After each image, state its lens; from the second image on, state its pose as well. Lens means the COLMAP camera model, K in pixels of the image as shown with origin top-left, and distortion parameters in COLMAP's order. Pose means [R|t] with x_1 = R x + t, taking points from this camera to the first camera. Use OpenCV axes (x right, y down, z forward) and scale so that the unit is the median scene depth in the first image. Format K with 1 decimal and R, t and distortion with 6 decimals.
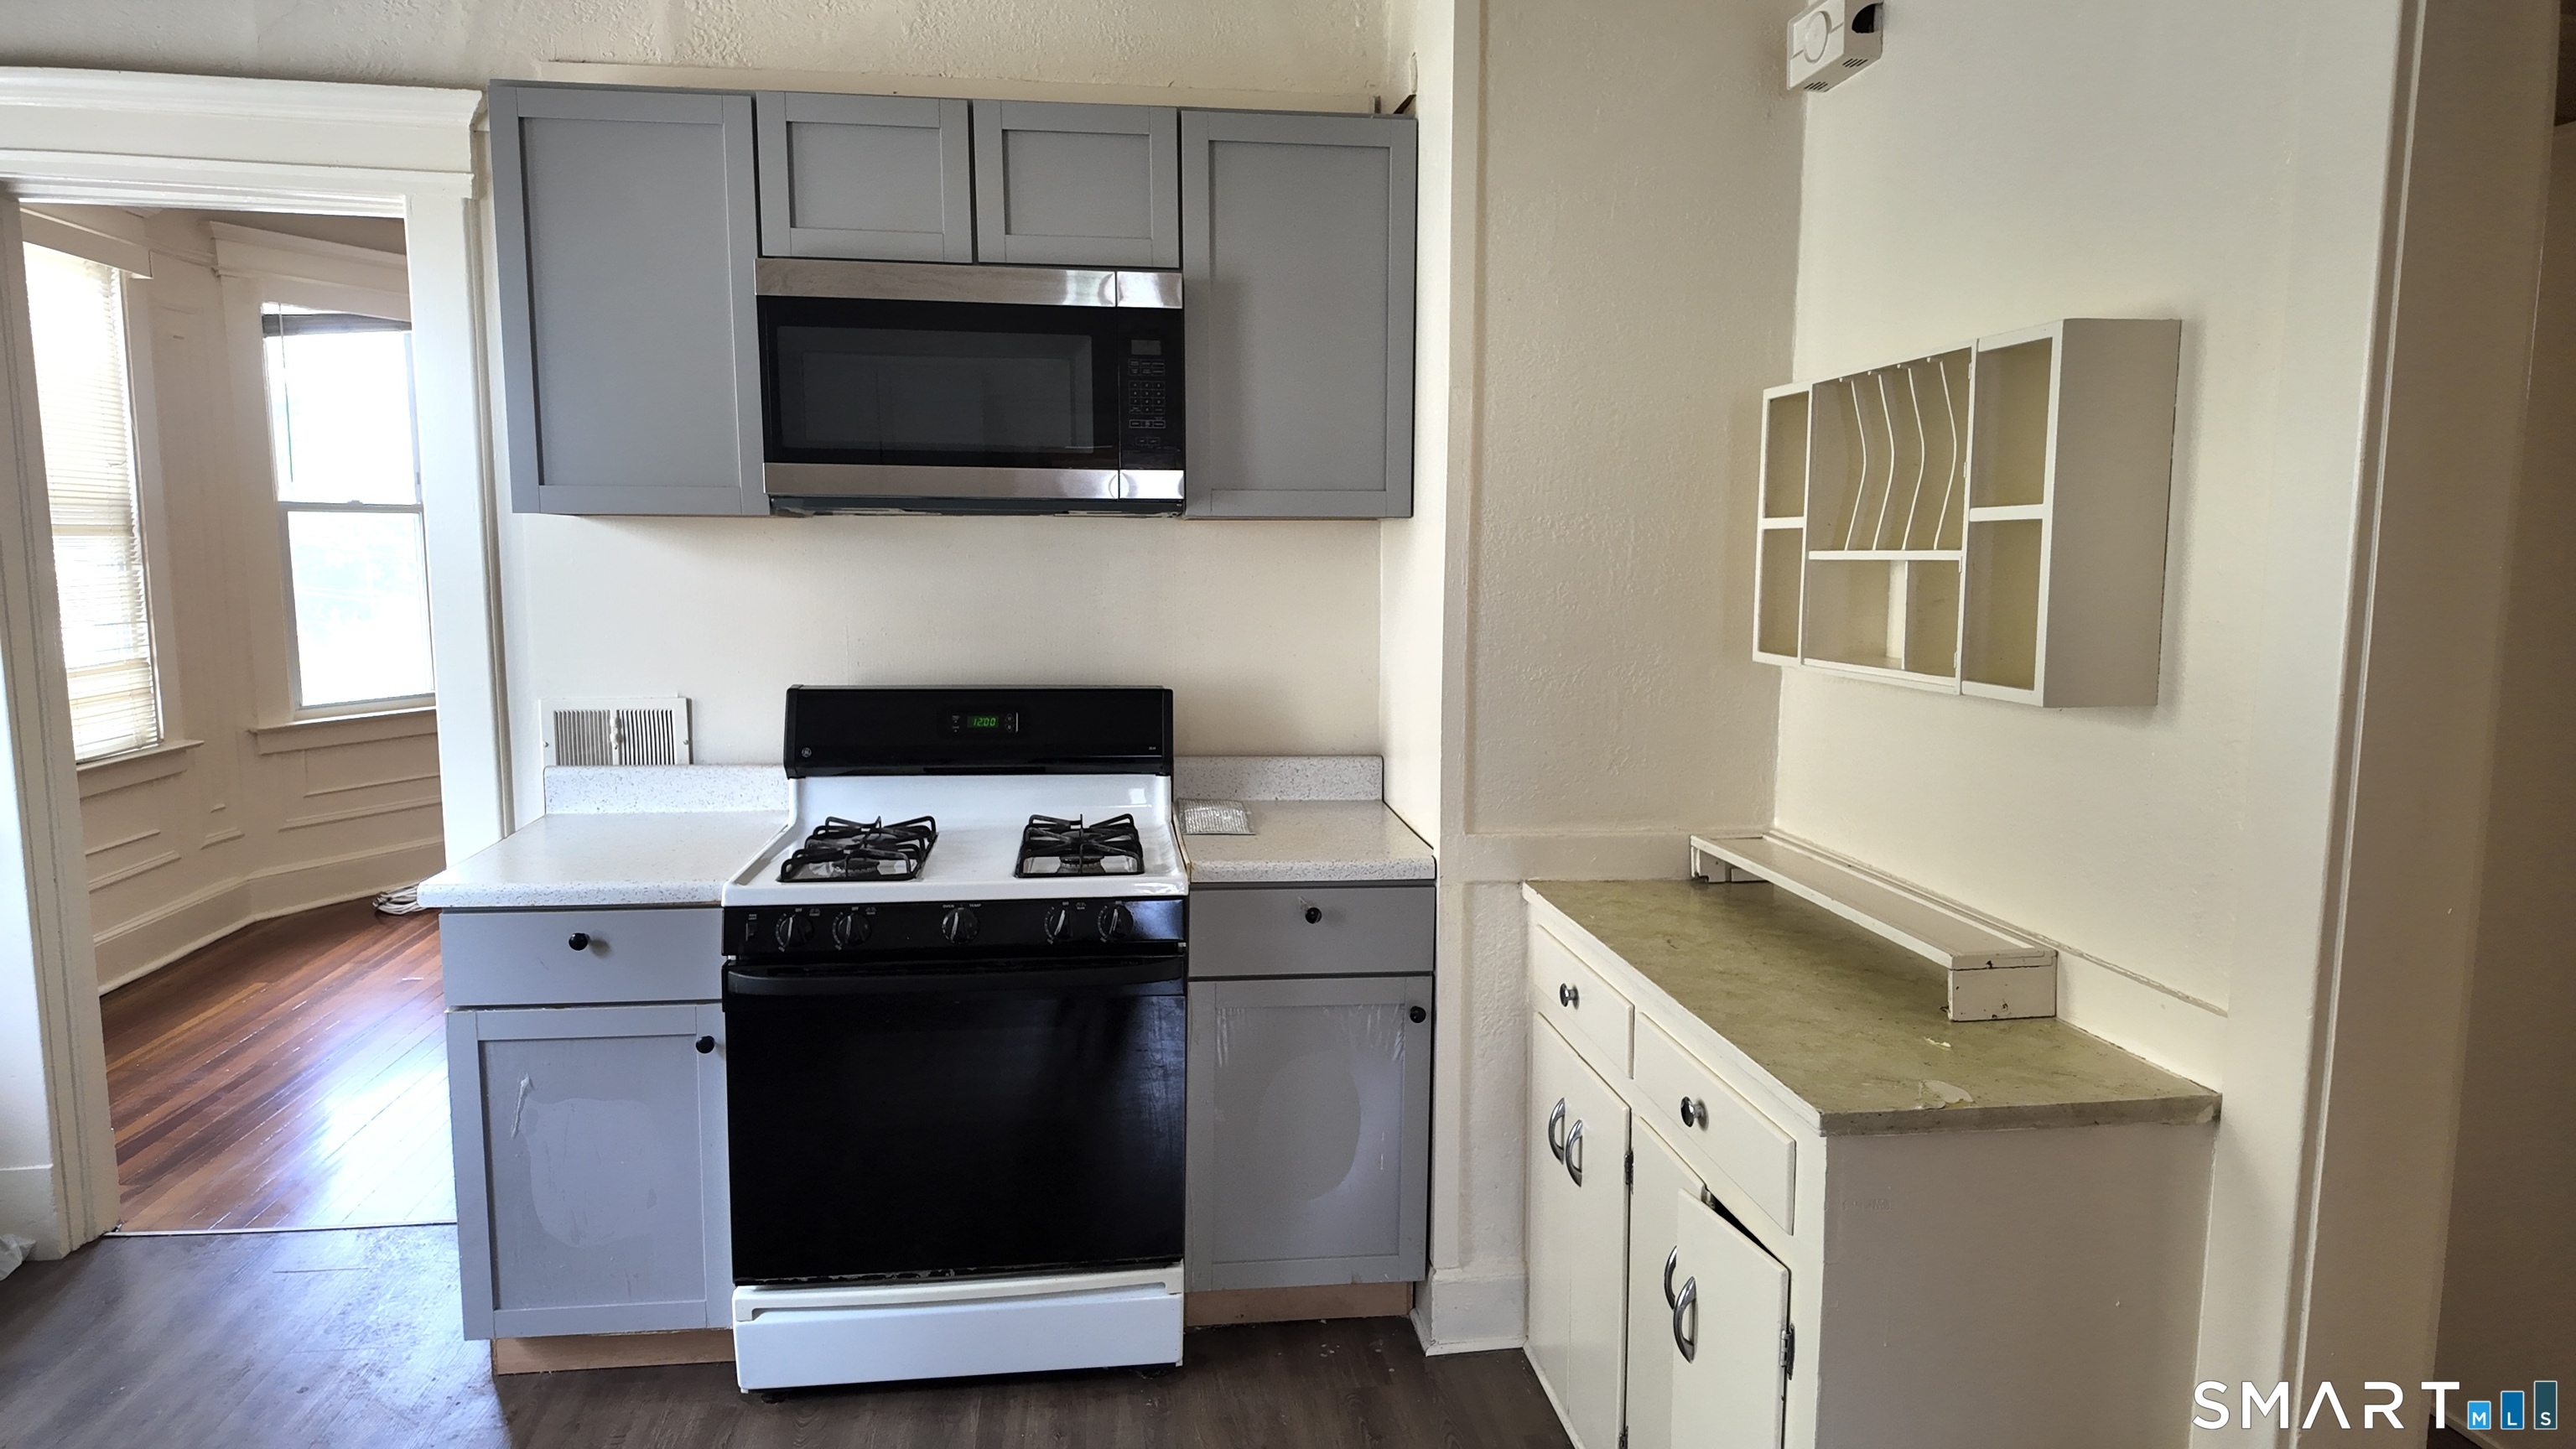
lens RADIAL K [[1492.5, 0, 1288.0], [0, 1492.5, 724.5], [0, 0, 1]] dist [0.087591, -0.095726]
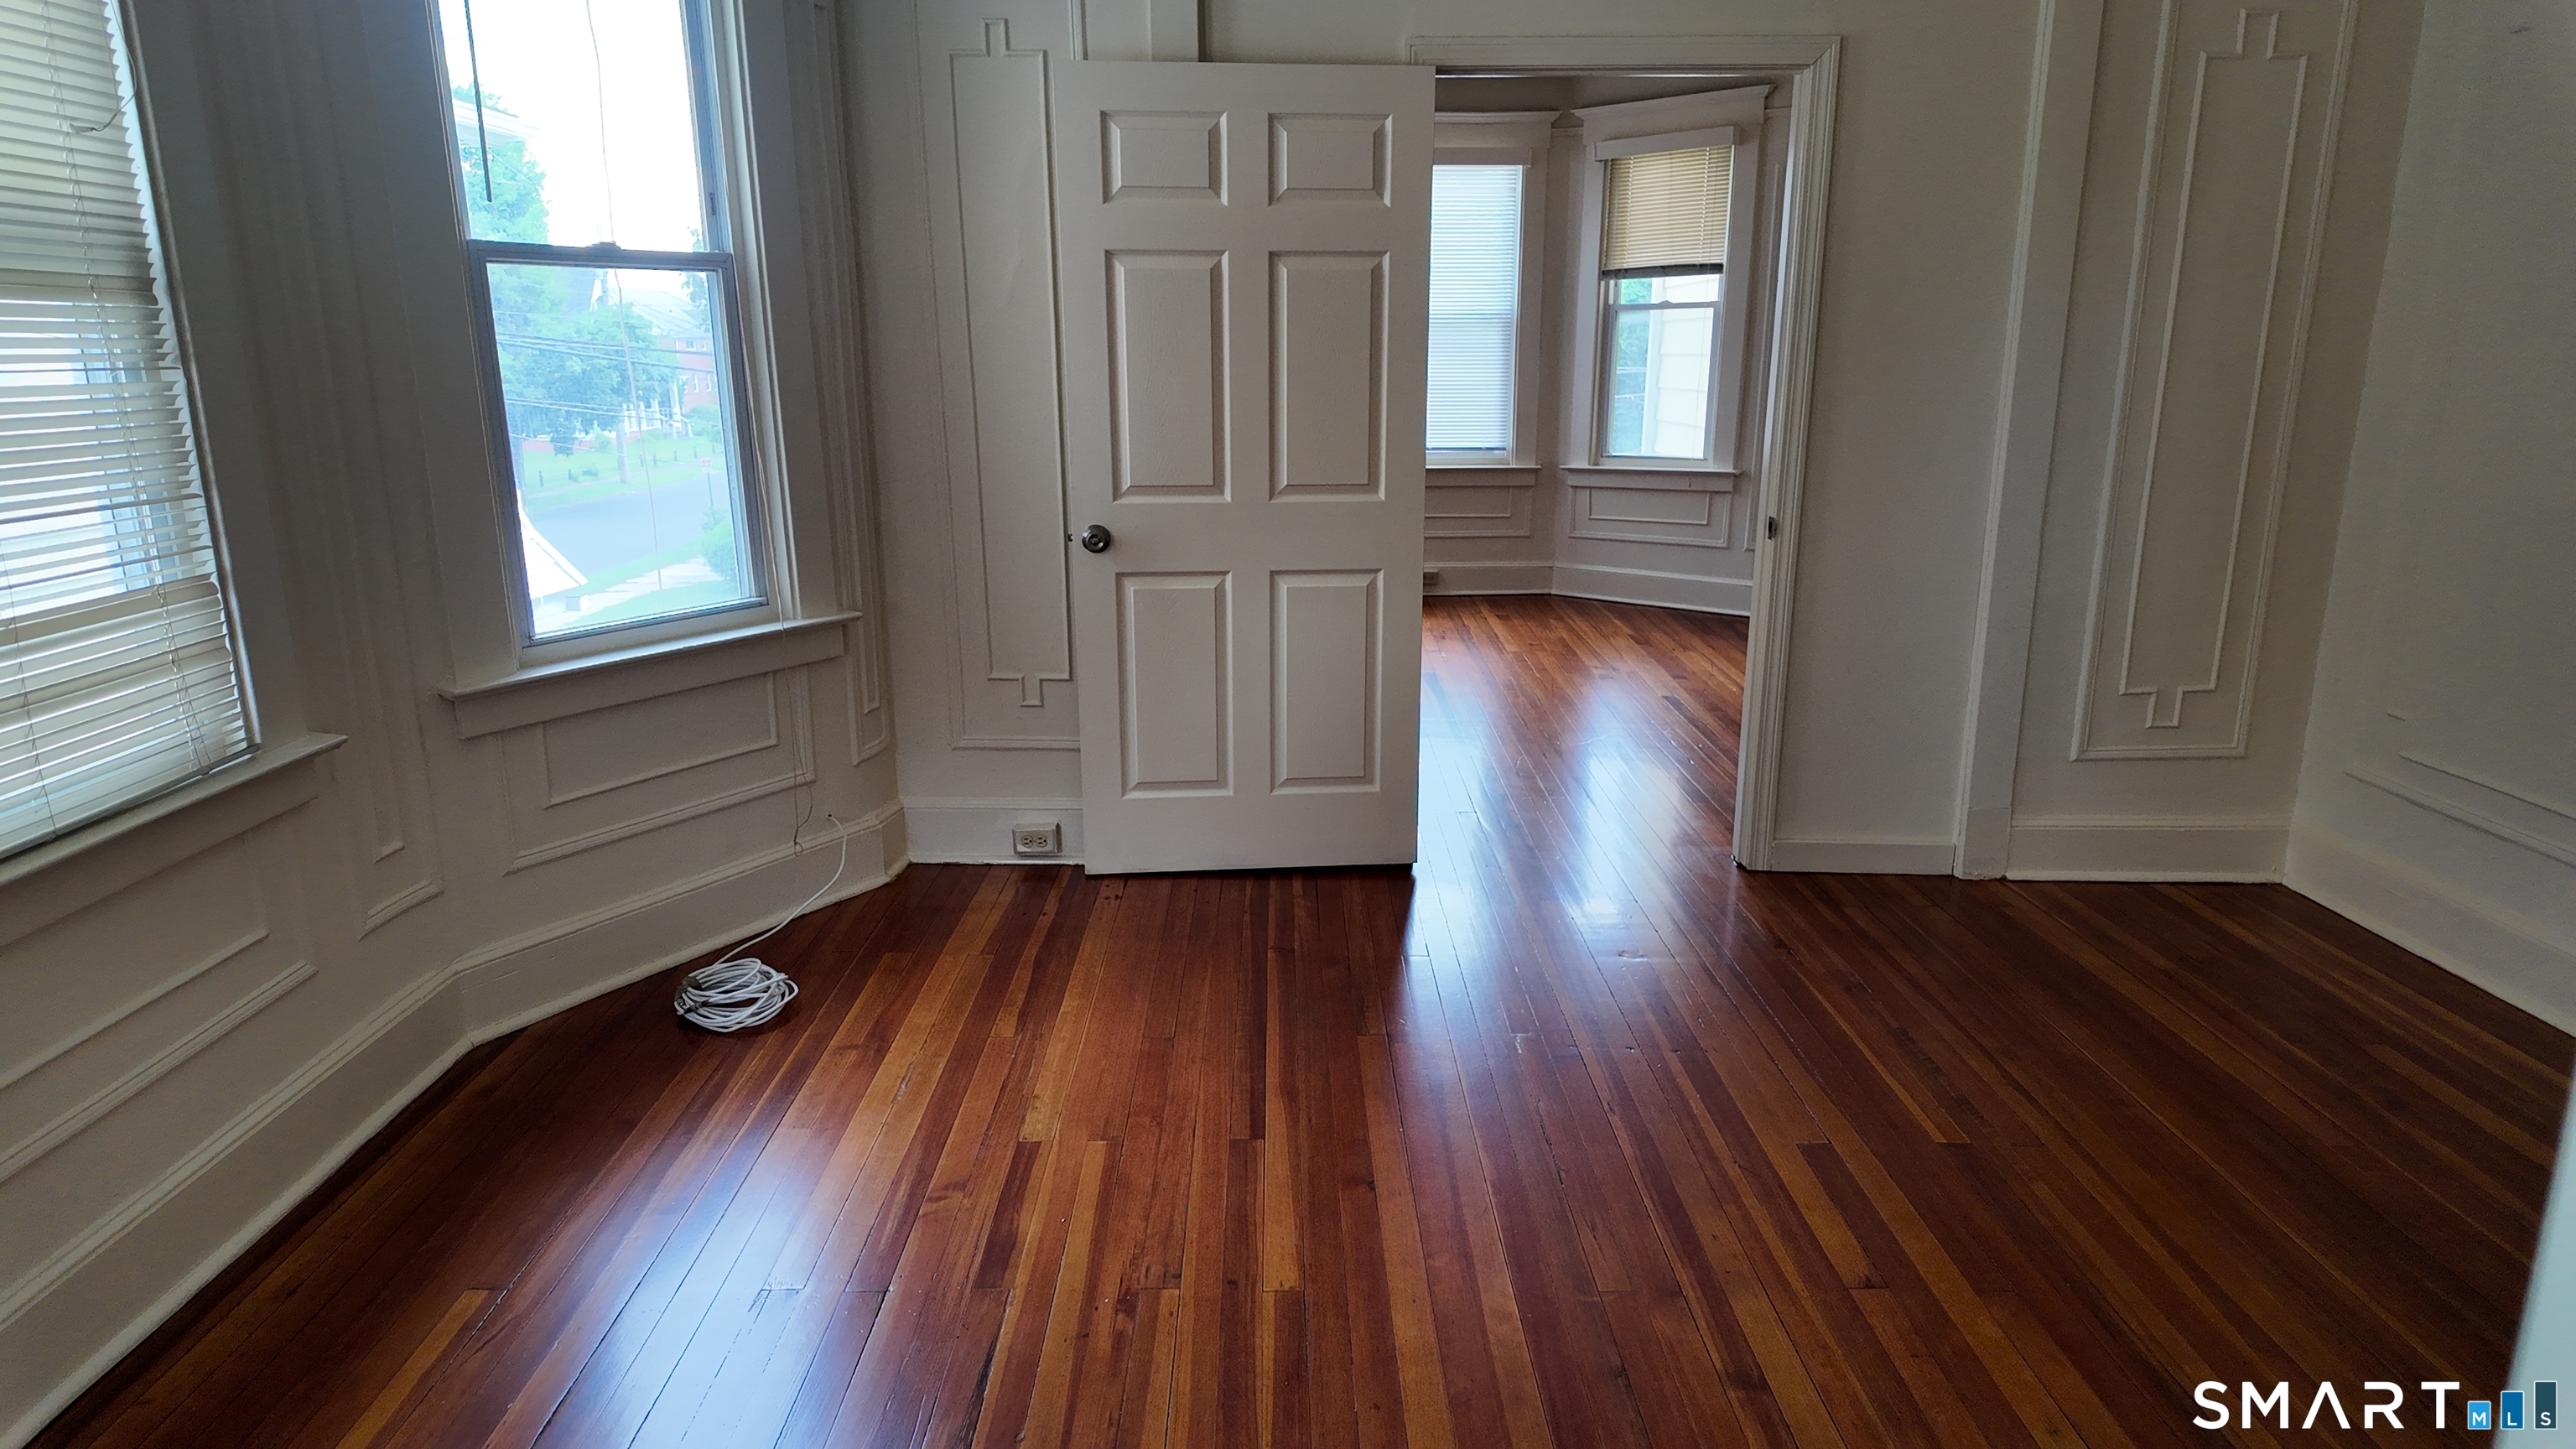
lens RADIAL K [[1492.5, 0, 1288.0], [0, 1492.5, 724.5], [0, 0, 1]] dist [0.087591, -0.095726]
pose [[0.993448, 0.020021, -0.112517, -0.368948], [-0.005607, 0.991889, 0.126983, -0.058718], [0.114146, -0.125520, 0.985503, 0.571270]]
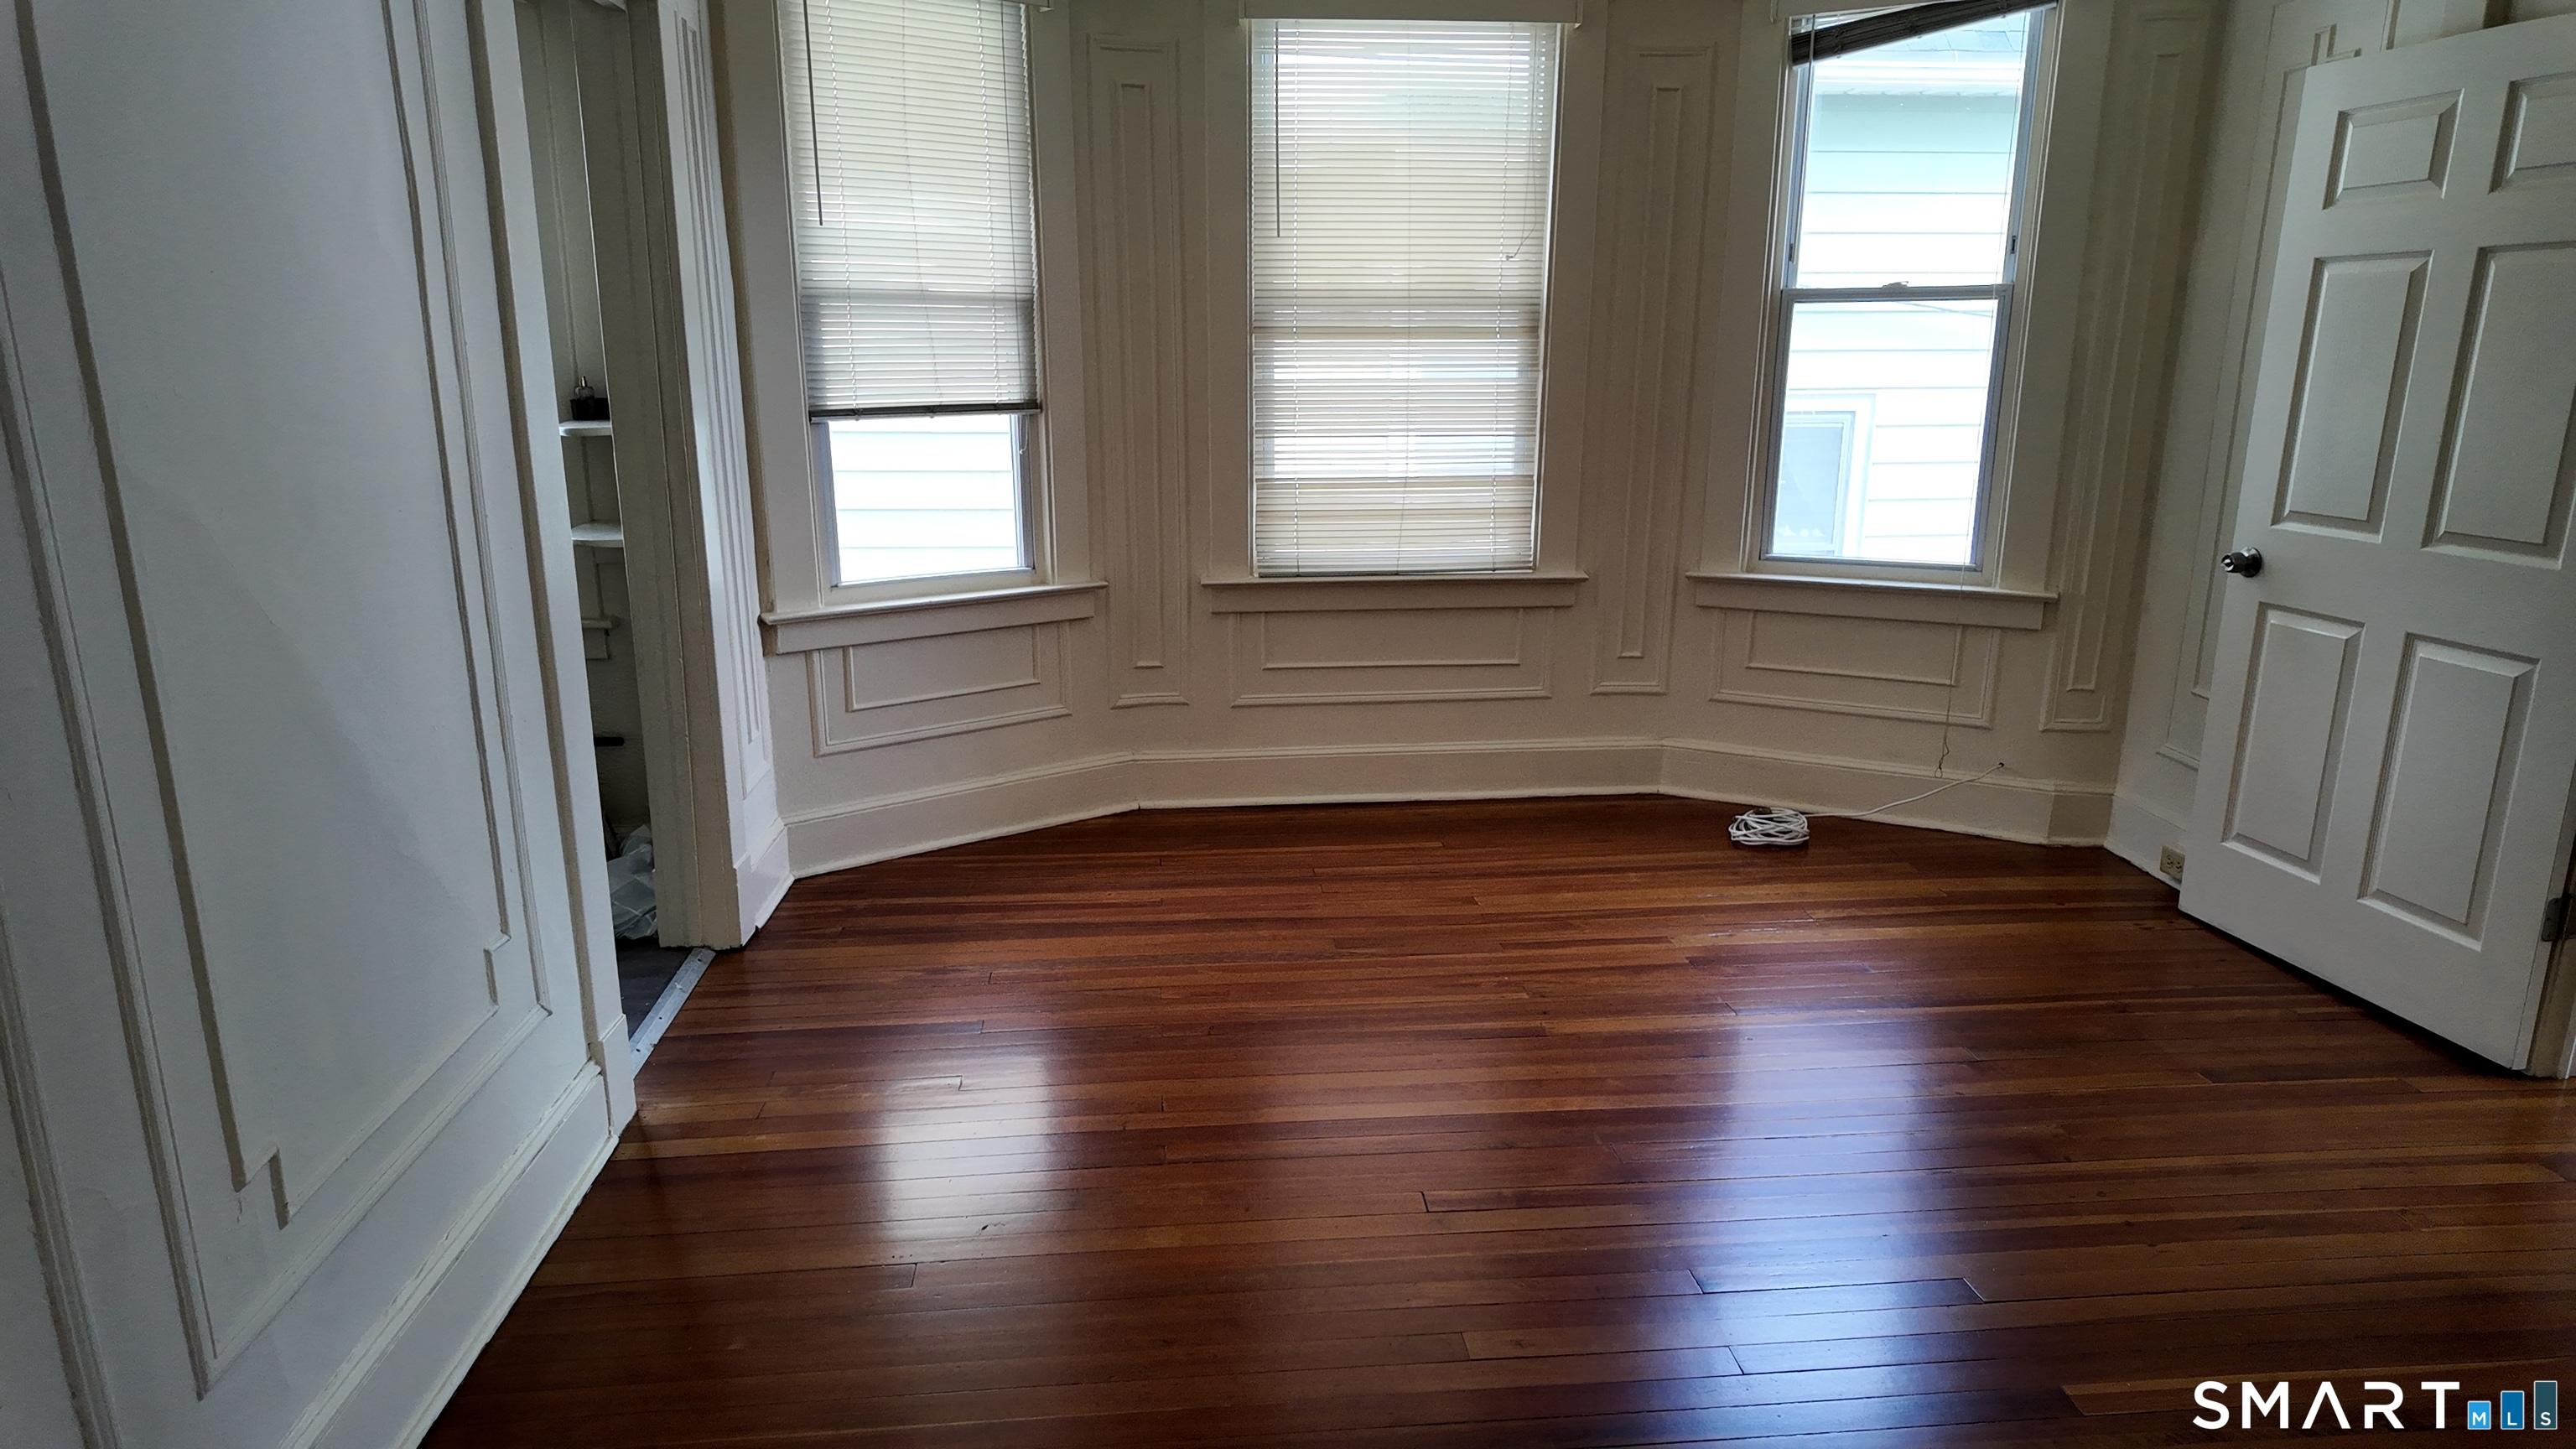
lens RADIAL K [[1492.5, 0, 1288.0], [0, 1492.5, 724.5], [0, 0, 1]] dist [0.087591, -0.095726]
pose [[-0.035424, 0.237280, -0.970795, 0.167498], [-0.122996, 0.962985, 0.239859, -0.096941], [0.991775, 0.127901, -0.004928, 0.869058]]
